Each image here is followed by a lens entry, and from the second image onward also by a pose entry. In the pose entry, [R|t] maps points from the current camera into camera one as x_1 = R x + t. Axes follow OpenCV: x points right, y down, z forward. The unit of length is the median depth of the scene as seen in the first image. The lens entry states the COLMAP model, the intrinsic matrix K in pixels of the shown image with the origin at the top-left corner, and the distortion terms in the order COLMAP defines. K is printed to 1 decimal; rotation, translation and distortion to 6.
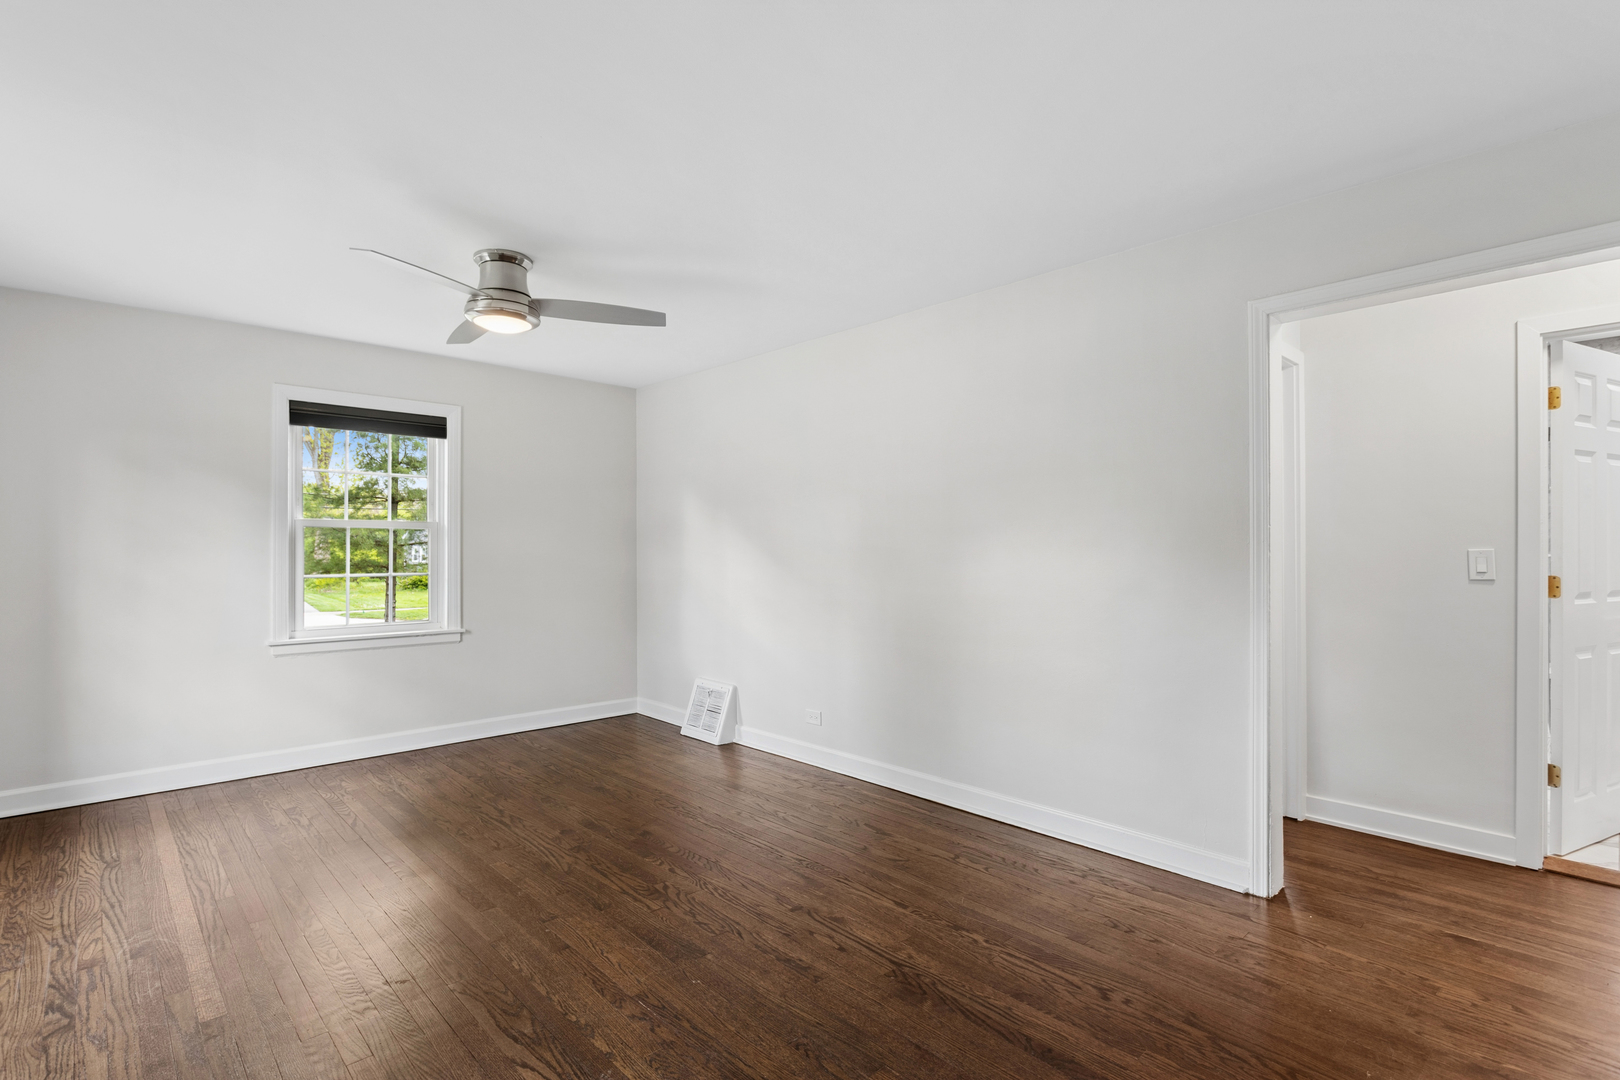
lens RADIAL K [[763.7, 0, 810.0], [0, 763.7, 540.0], [0, 0, 1]] dist [-0.001408, 0.000030]
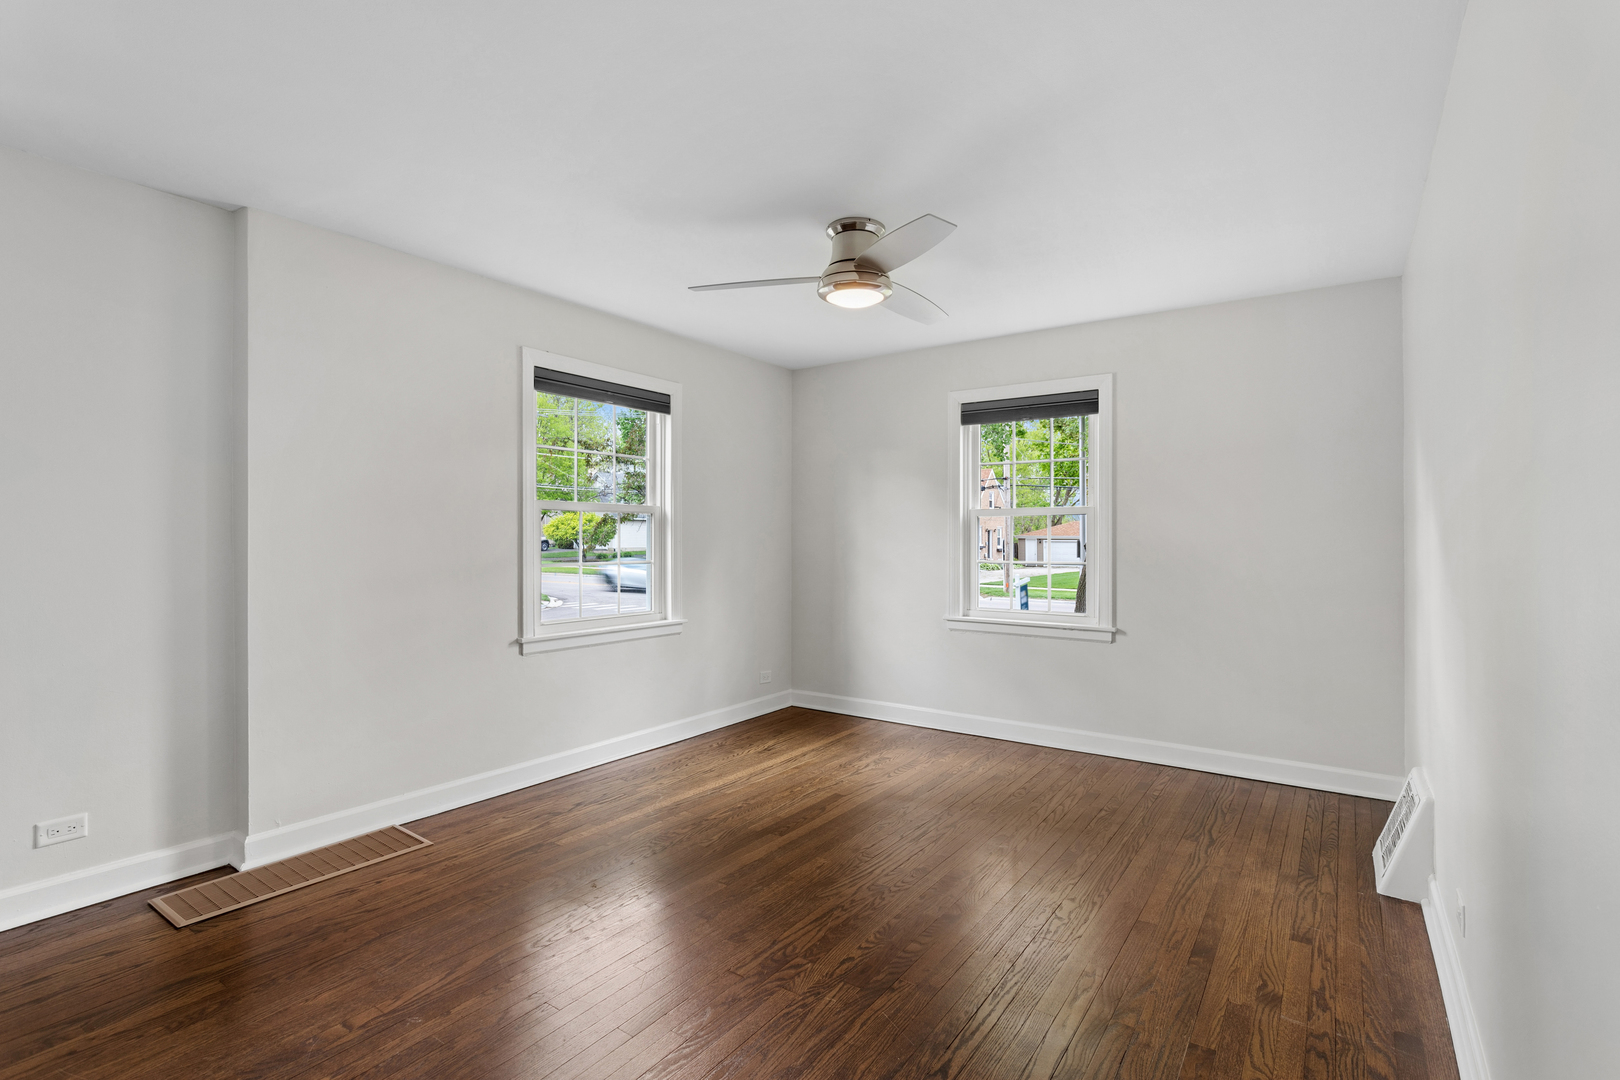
lens RADIAL K [[763.7, 0, 810.0], [0, 763.7, 540.0], [0, 0, 1]] dist [-0.001408, 0.000030]
pose [[0.199746, 0.003573, -0.979841, 0.391312], [0.011094, 0.999921, 0.005908, 0.008319], [0.979785, -0.012051, 0.199691, 0.579670]]
